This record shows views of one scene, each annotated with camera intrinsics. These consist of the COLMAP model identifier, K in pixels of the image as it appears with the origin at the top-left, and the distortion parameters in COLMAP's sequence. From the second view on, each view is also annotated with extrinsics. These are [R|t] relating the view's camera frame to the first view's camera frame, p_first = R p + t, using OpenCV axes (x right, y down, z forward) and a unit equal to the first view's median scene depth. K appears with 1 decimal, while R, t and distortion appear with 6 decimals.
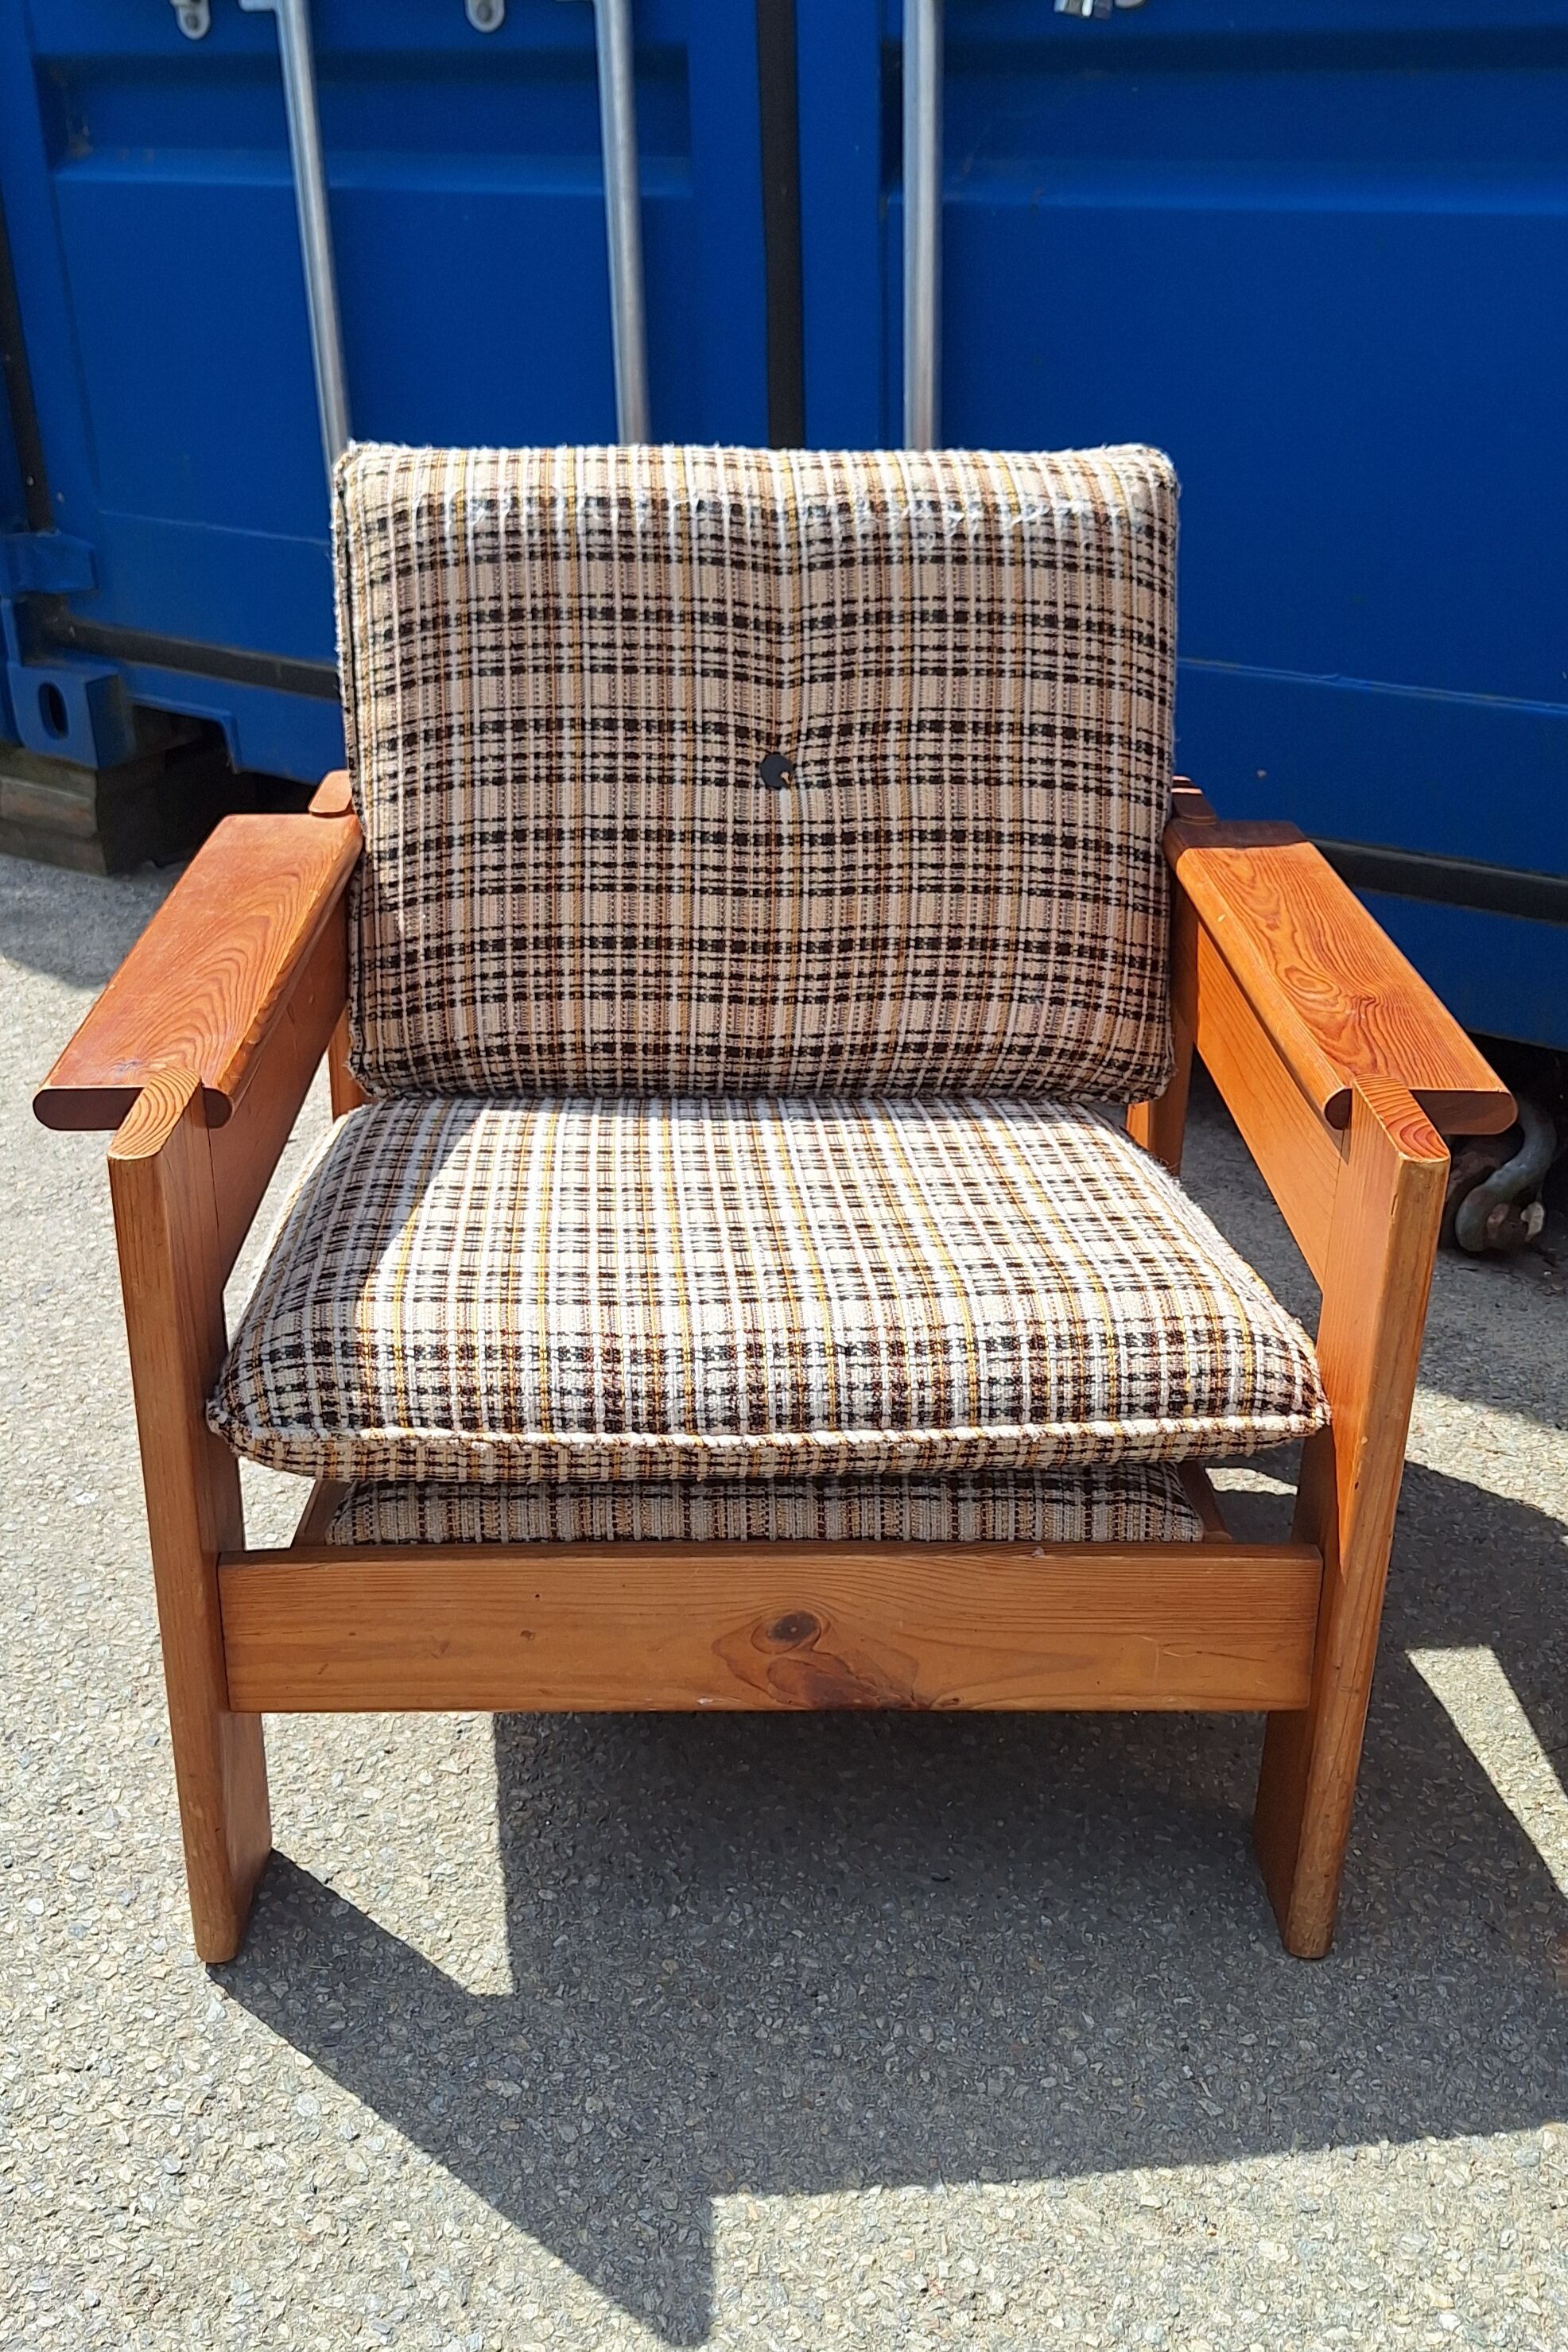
lens RADIAL K [[2239.3, 0, 771.2], [0, 2239.3, 1064.0], [0, 0, 1]] dist [0.140527, -0.256577]
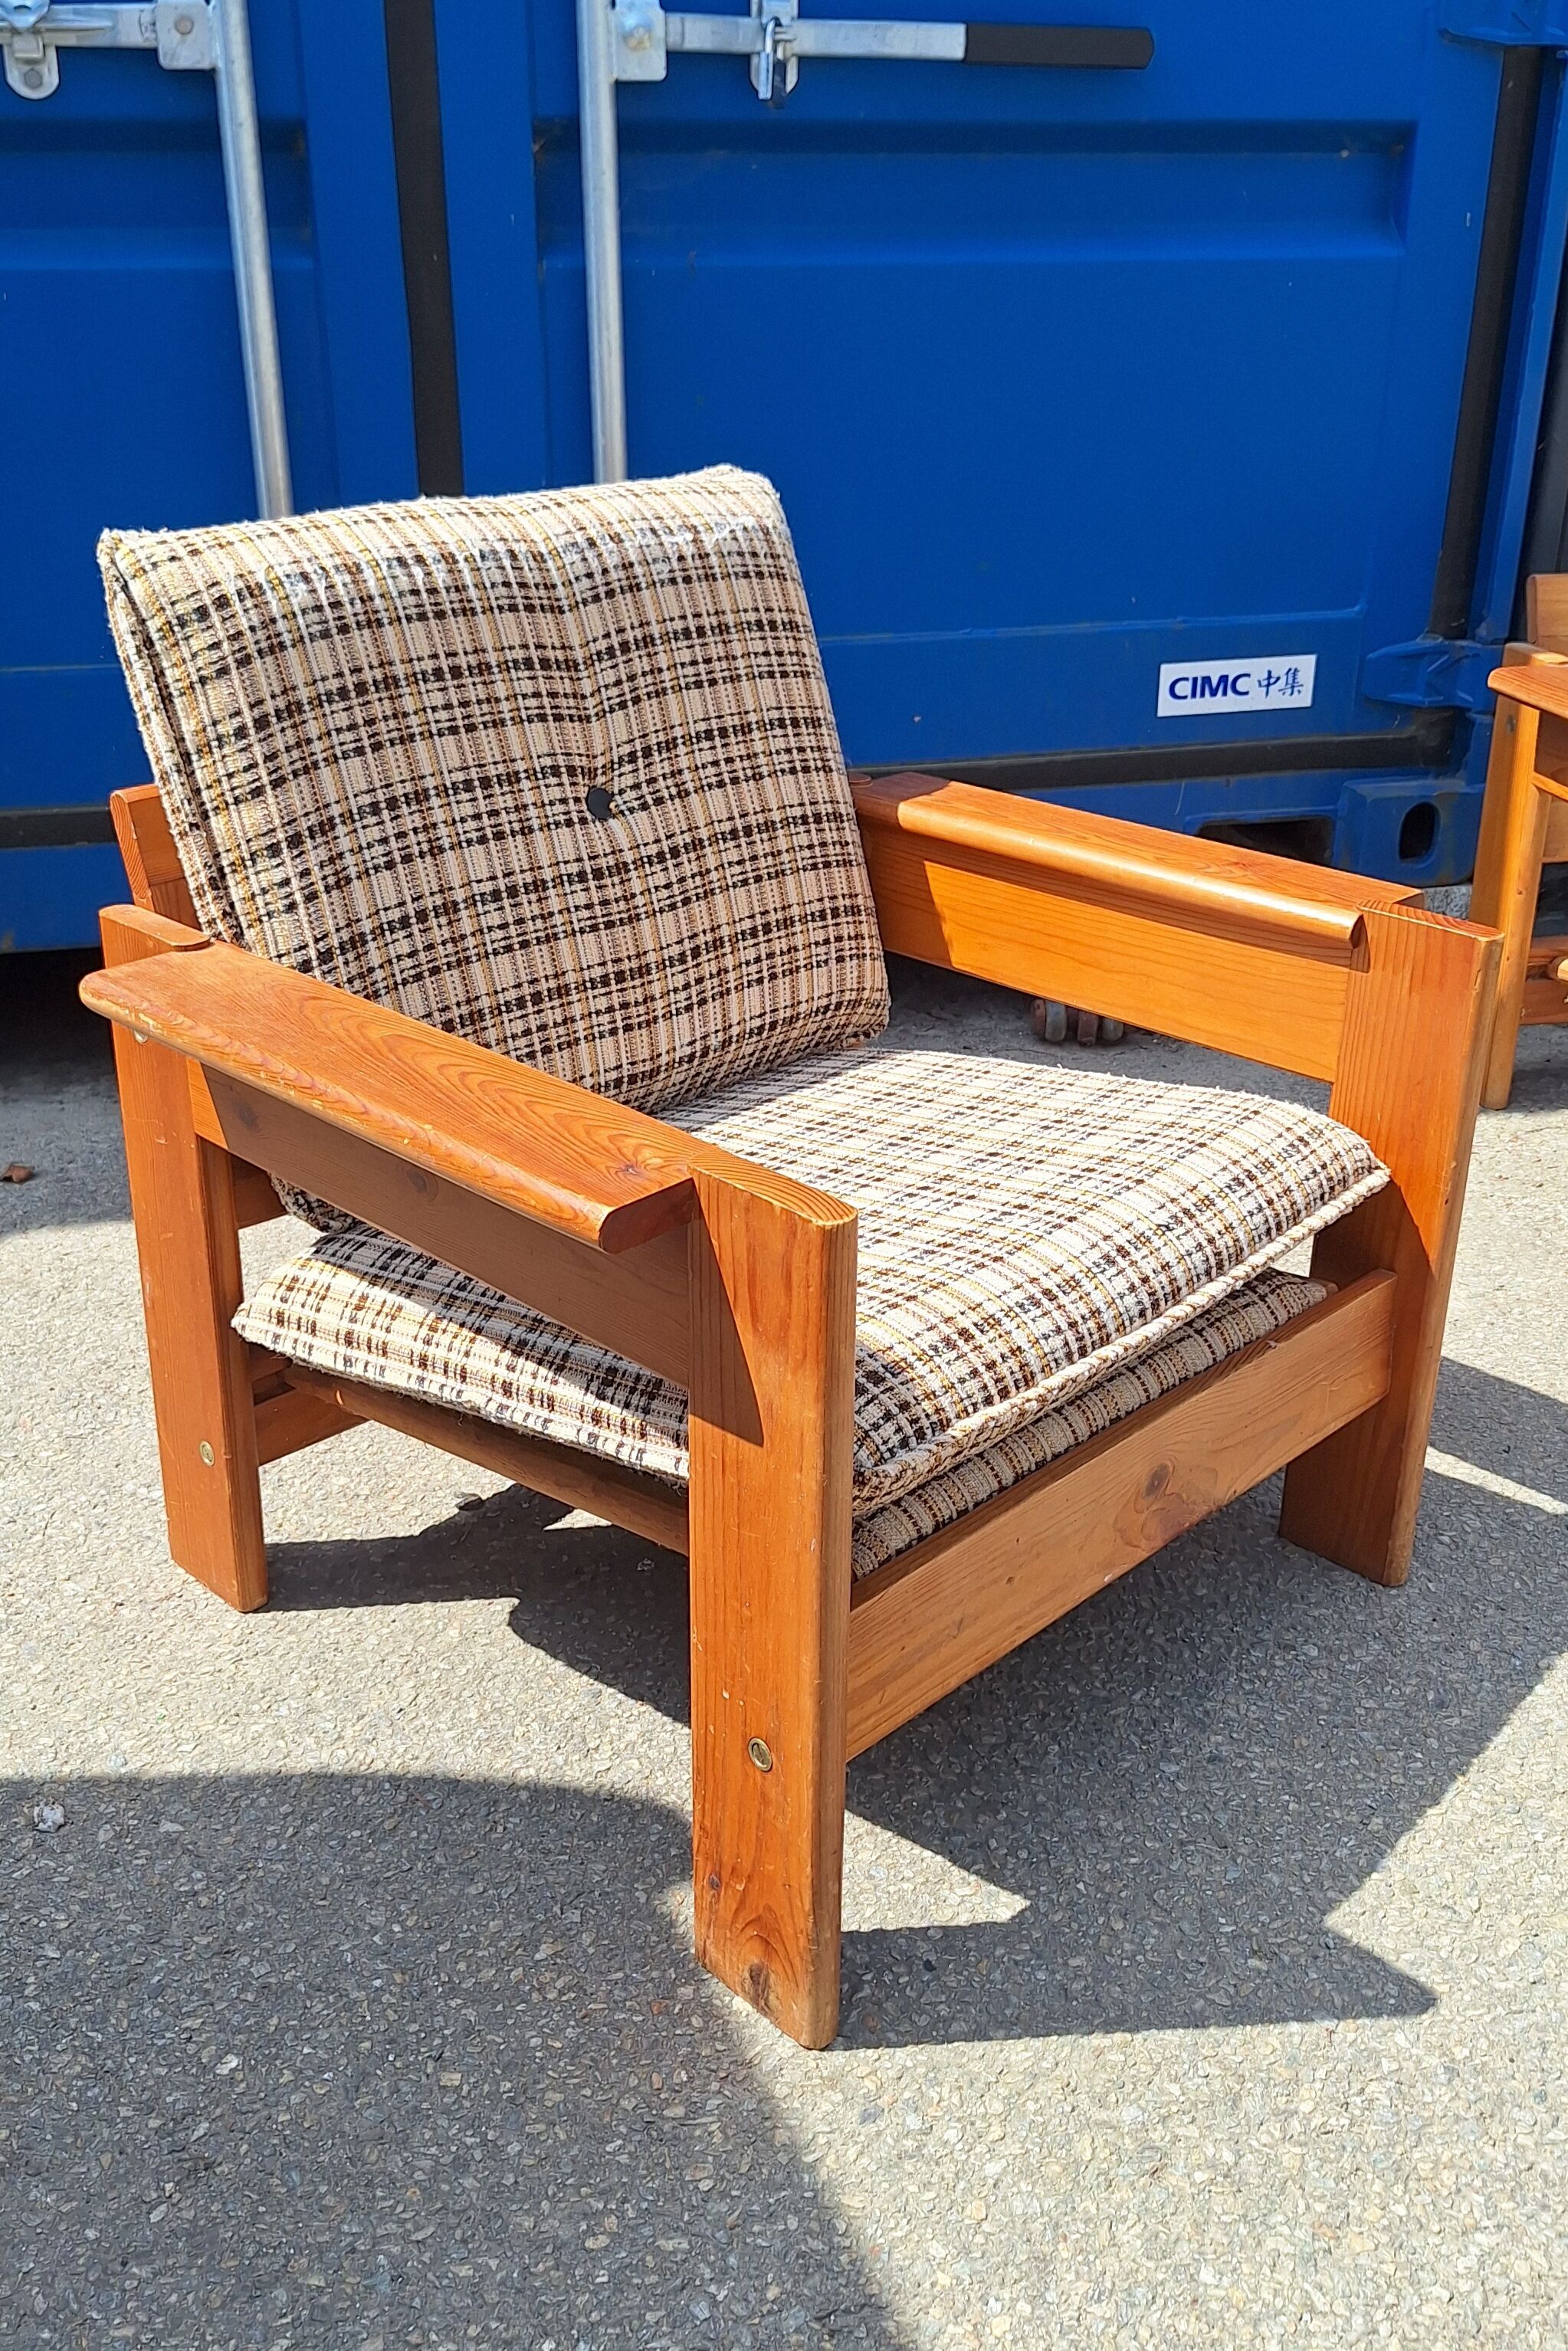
lens RADIAL K [[2149.1, 0, 783.2], [0, 2149.1, 1113.4], [0, 0, 1]] dist [0.161977, -0.331943]
pose [[0.714412, -0.274748, 0.643528, -0.617859], [0.275502, 0.955848, 0.102241, -0.073471], [-0.643206, 0.104251, 0.758563, 0.213665]]
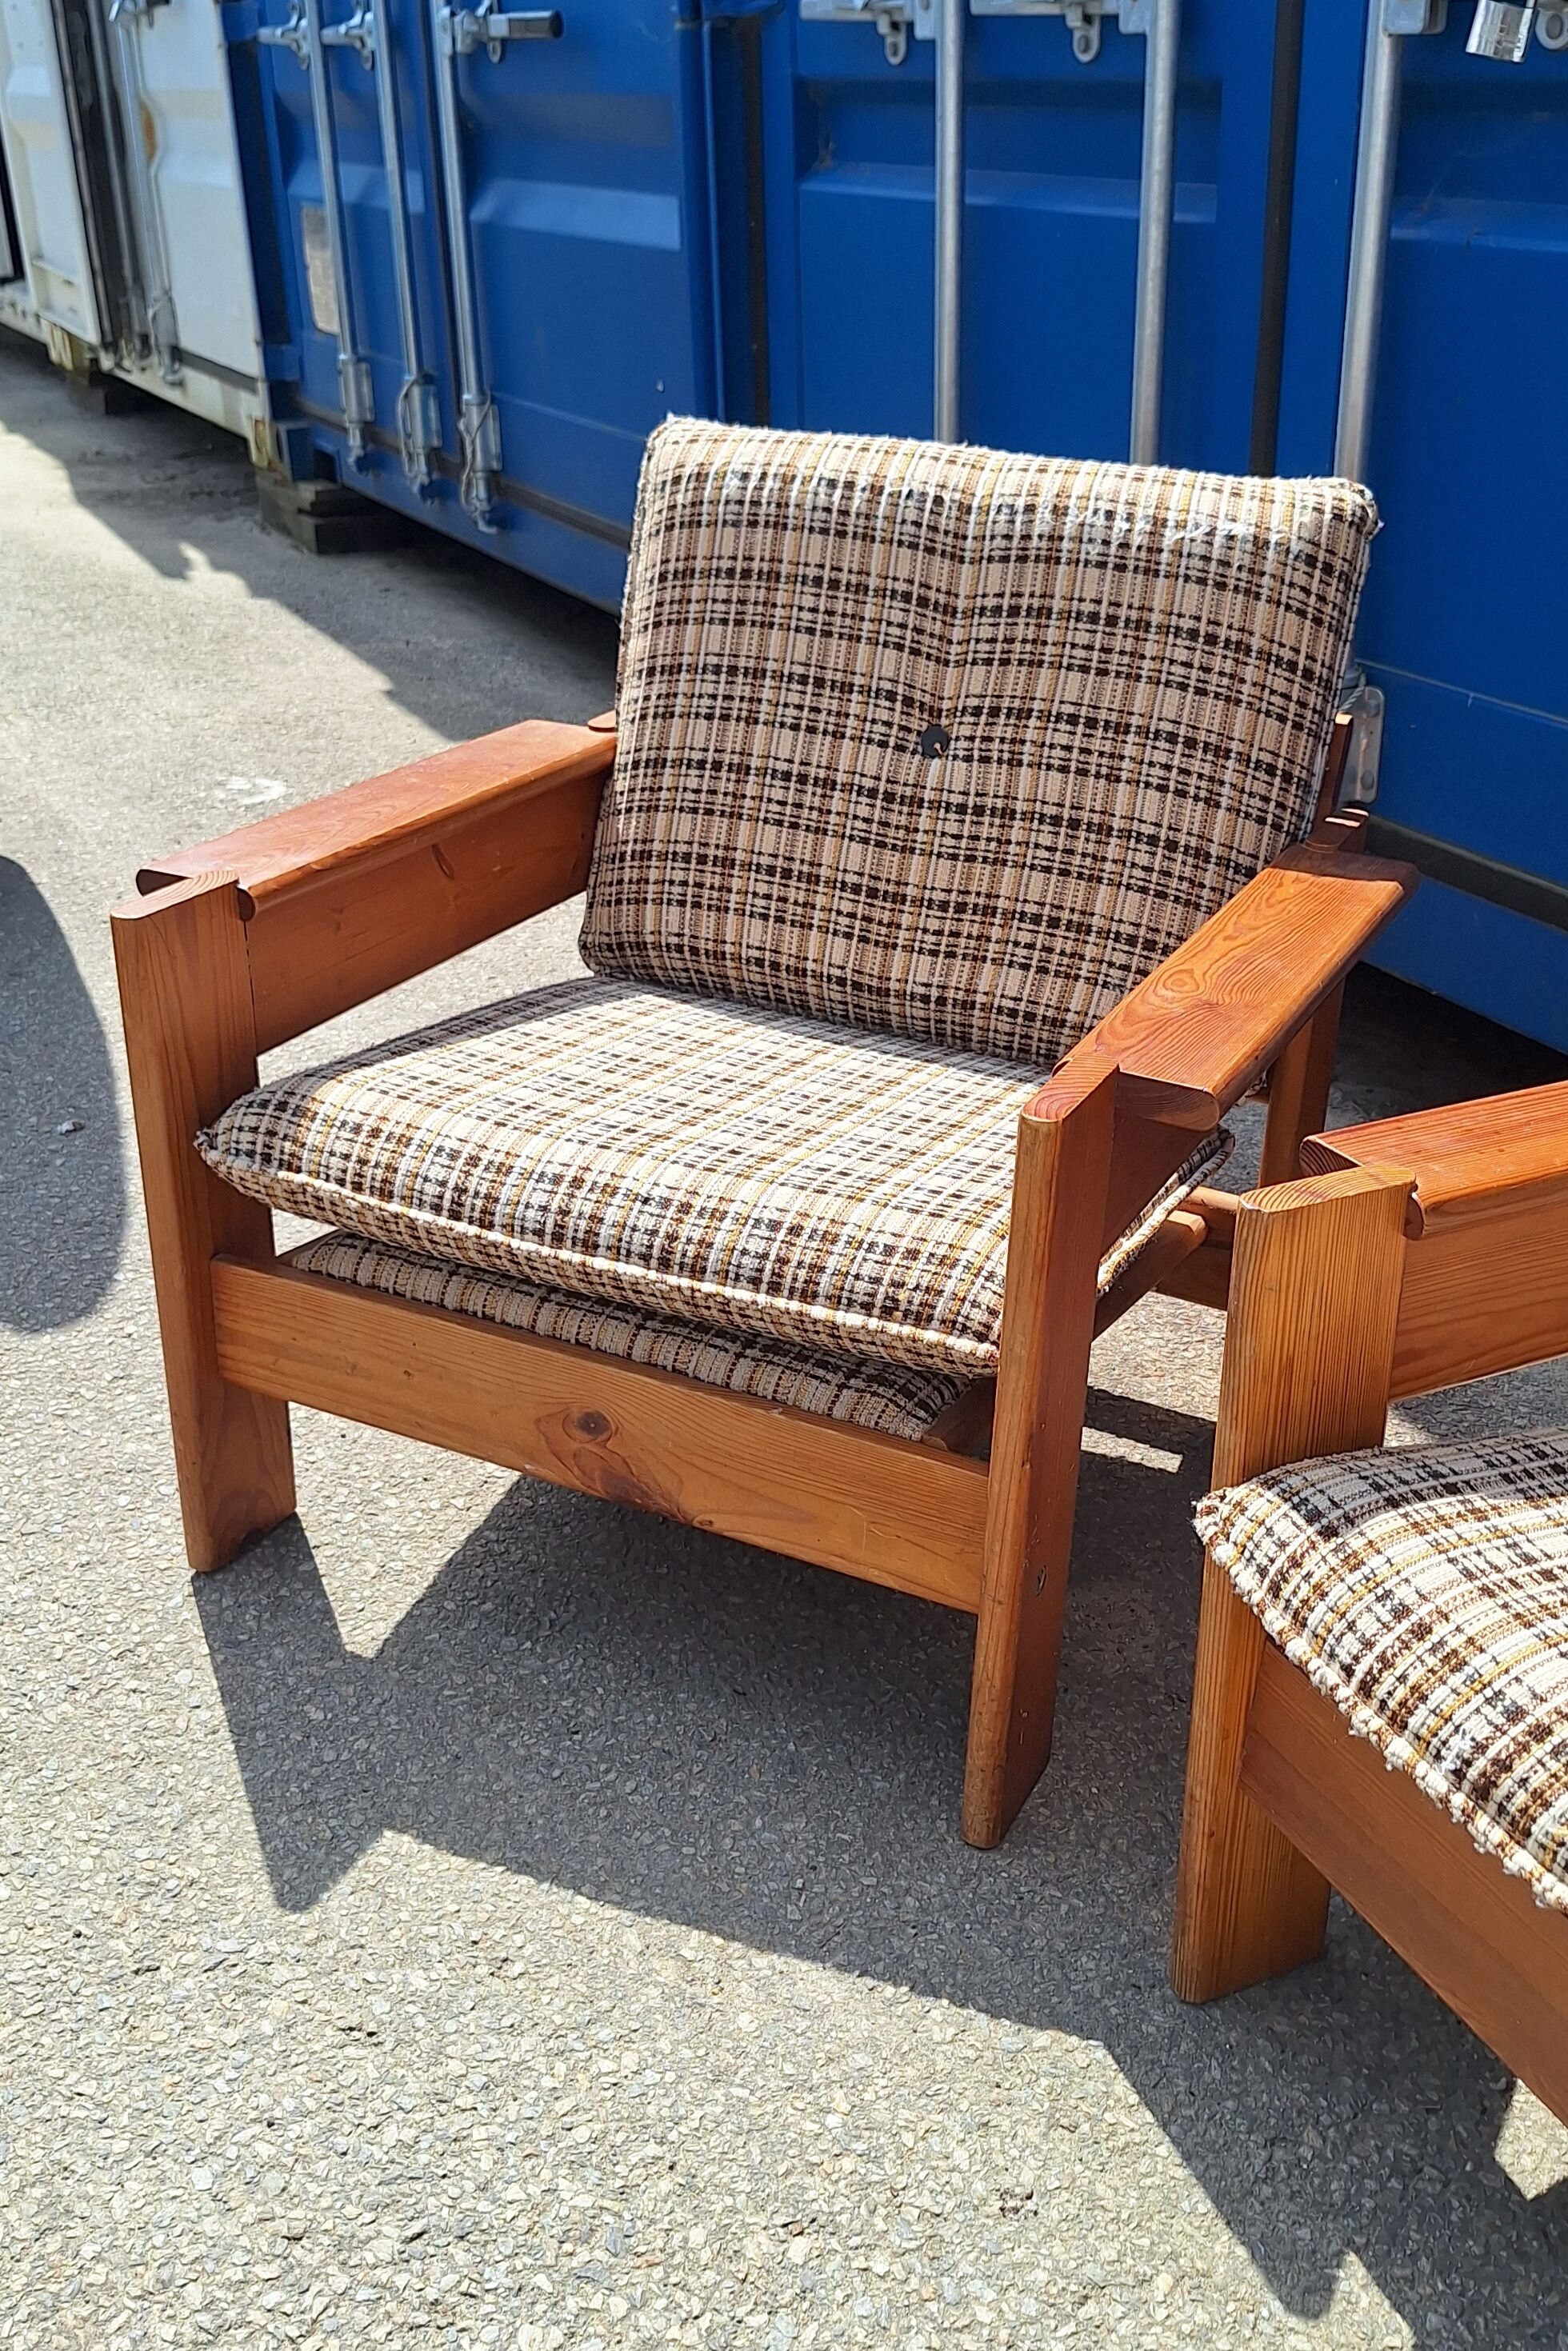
lens RADIAL K [[2246.8, 0, 882.1], [0, 2246.8, 1162.1], [0, 0, 1]] dist [0.134446, -0.230245]
pose [[0.894497, 0.208676, -0.395385, 0.467127], [-0.198901, 0.977790, 0.066074, 0.003990], [0.400391, 0.019540, 0.916136, -0.026637]]
